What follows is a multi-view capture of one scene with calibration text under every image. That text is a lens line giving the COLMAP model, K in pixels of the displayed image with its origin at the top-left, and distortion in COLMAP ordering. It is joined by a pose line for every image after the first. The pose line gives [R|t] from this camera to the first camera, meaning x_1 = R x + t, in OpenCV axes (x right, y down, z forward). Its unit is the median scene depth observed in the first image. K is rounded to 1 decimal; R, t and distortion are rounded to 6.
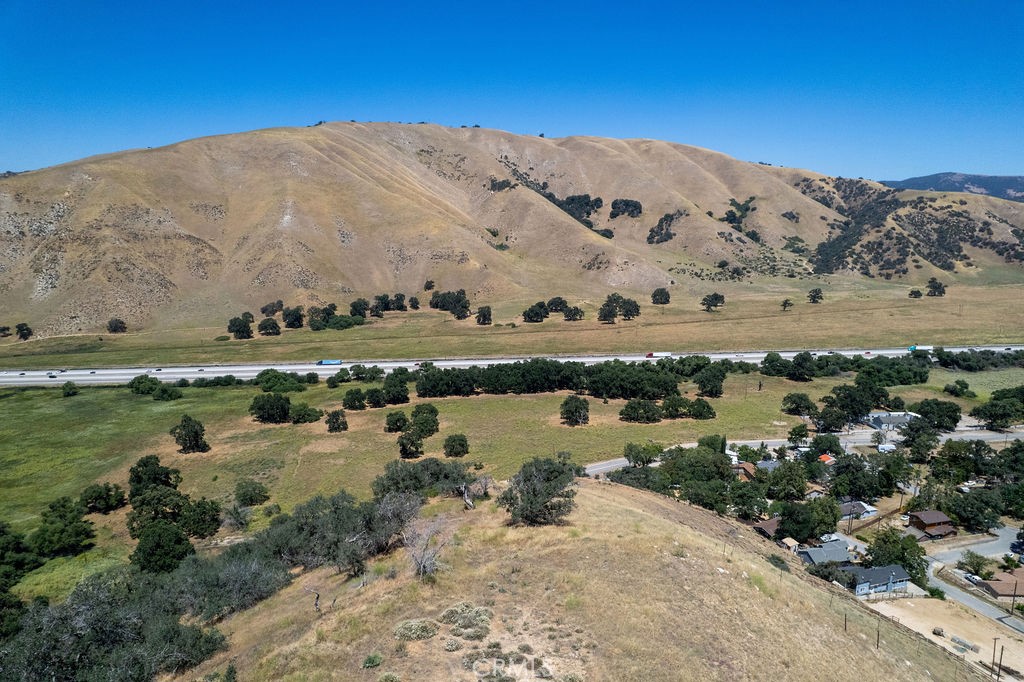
lens RADIAL K [[654.9, 0, 518.9], [0, 654.9, 344.9], [0, 0, 1]] dist [-0.077457, 0.066901]
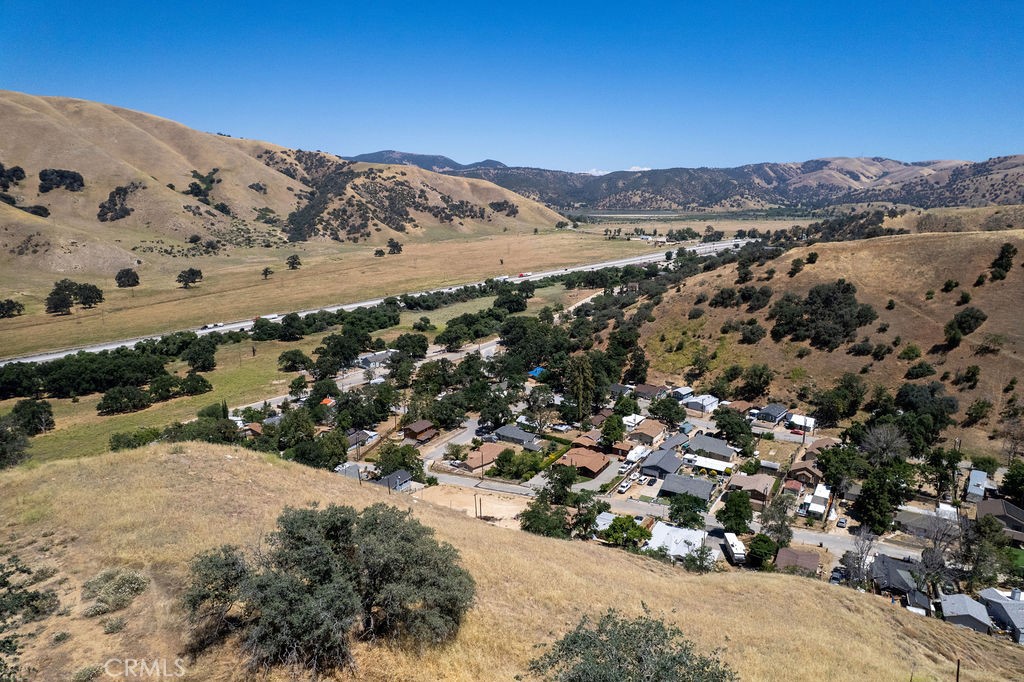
lens RADIAL K [[654.9, 0, 518.3], [0, 654.9, 346.2], [0, 0, 1]] dist [-0.077457, 0.066901]
pose [[0.722322, -0.163805, 0.671877, 0.001037], [0.138498, 0.986125, 0.091523, 0.011489], [-0.677546, 0.026945, 0.734986, 0.002155]]
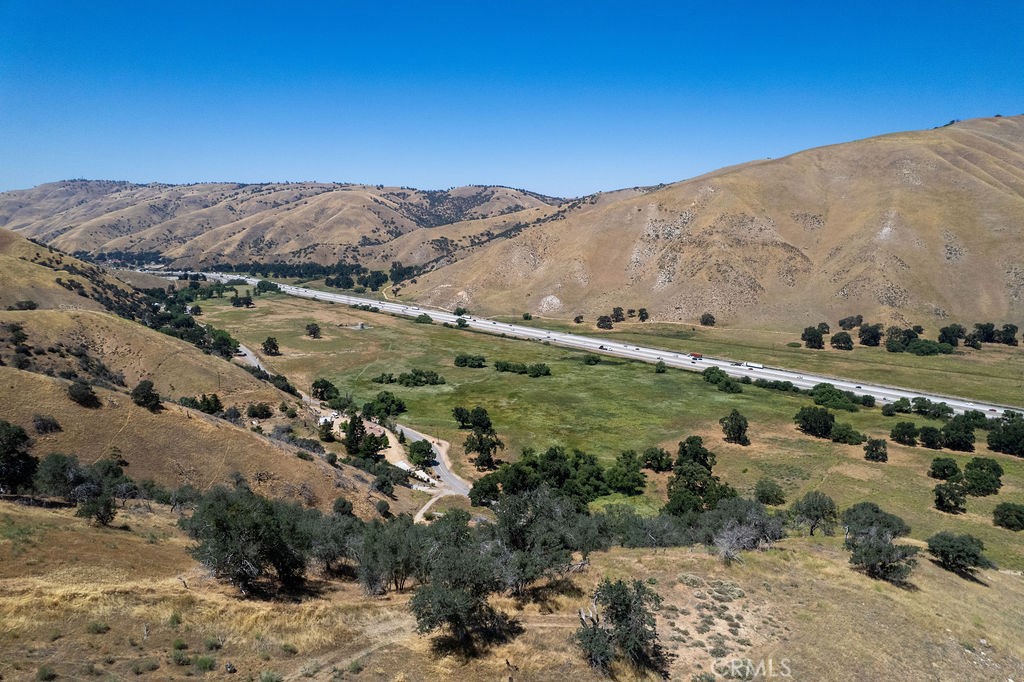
lens RADIAL K [[654.9, 0, 517.6], [0, 654.9, 344.2], [0, 0, 1]] dist [-0.077457, 0.066901]
pose [[0.642535, 0.153516, -0.750720, 0.034186], [-0.157361, 0.985279, 0.066797, -0.008963], [0.749924, 0.075214, 0.657234, -0.021252]]
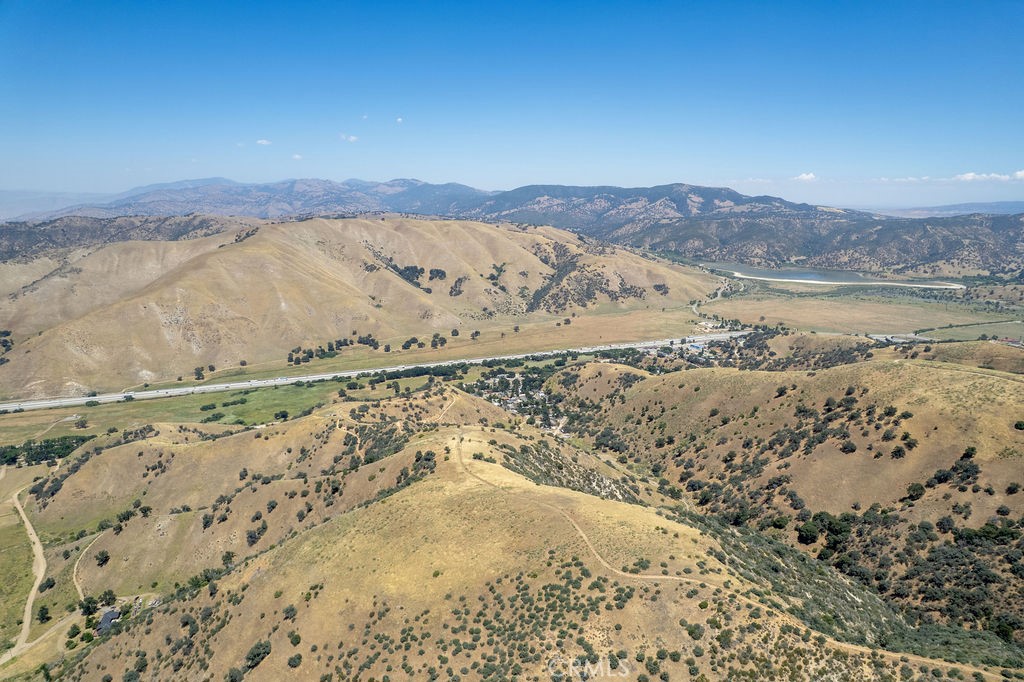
lens RADIAL K [[654.9, 0, 518.8], [0, 654.9, 344.6], [0, 0, 1]] dist [-0.077457, 0.066901]
pose [[0.959146, -0.065104, 0.275319, -0.241278], [0.055606, 0.997562, 0.042173, -0.127100], [-0.277394, -0.025140, 0.960427, -1.490353]]
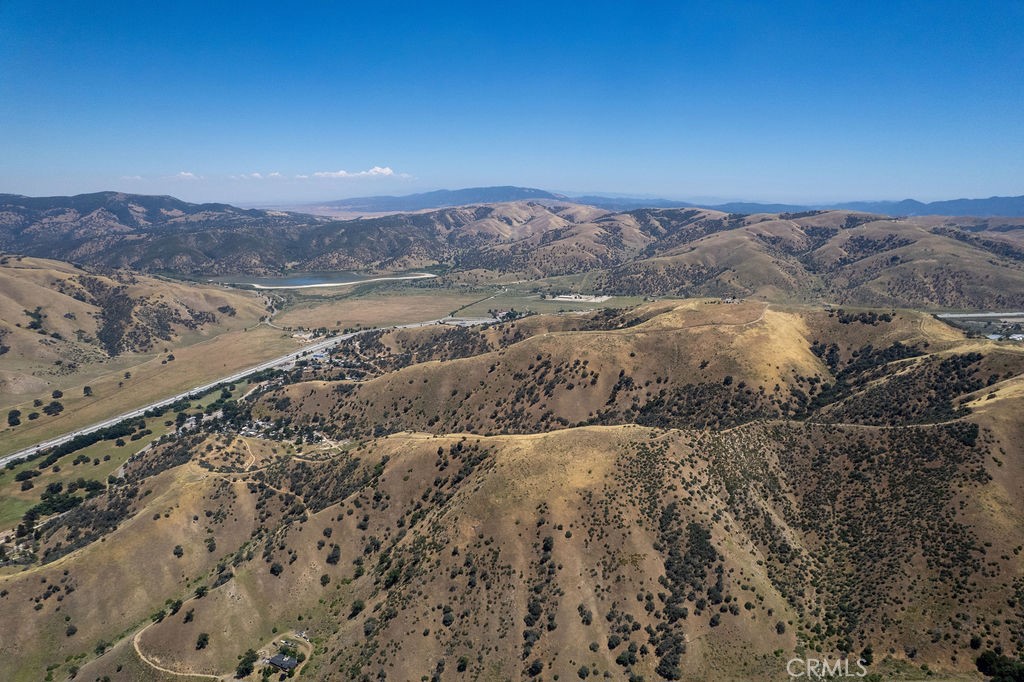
lens RADIAL K [[654.9, 0, 519.6], [0, 654.9, 343.2], [0, 0, 1]] dist [-0.077457, 0.066901]
pose [[0.412669, -0.214061, 0.885371, -1.042193], [0.181321, 0.971847, 0.150455, -0.295103], [-0.892652, 0.098448, 0.439865, -1.375553]]
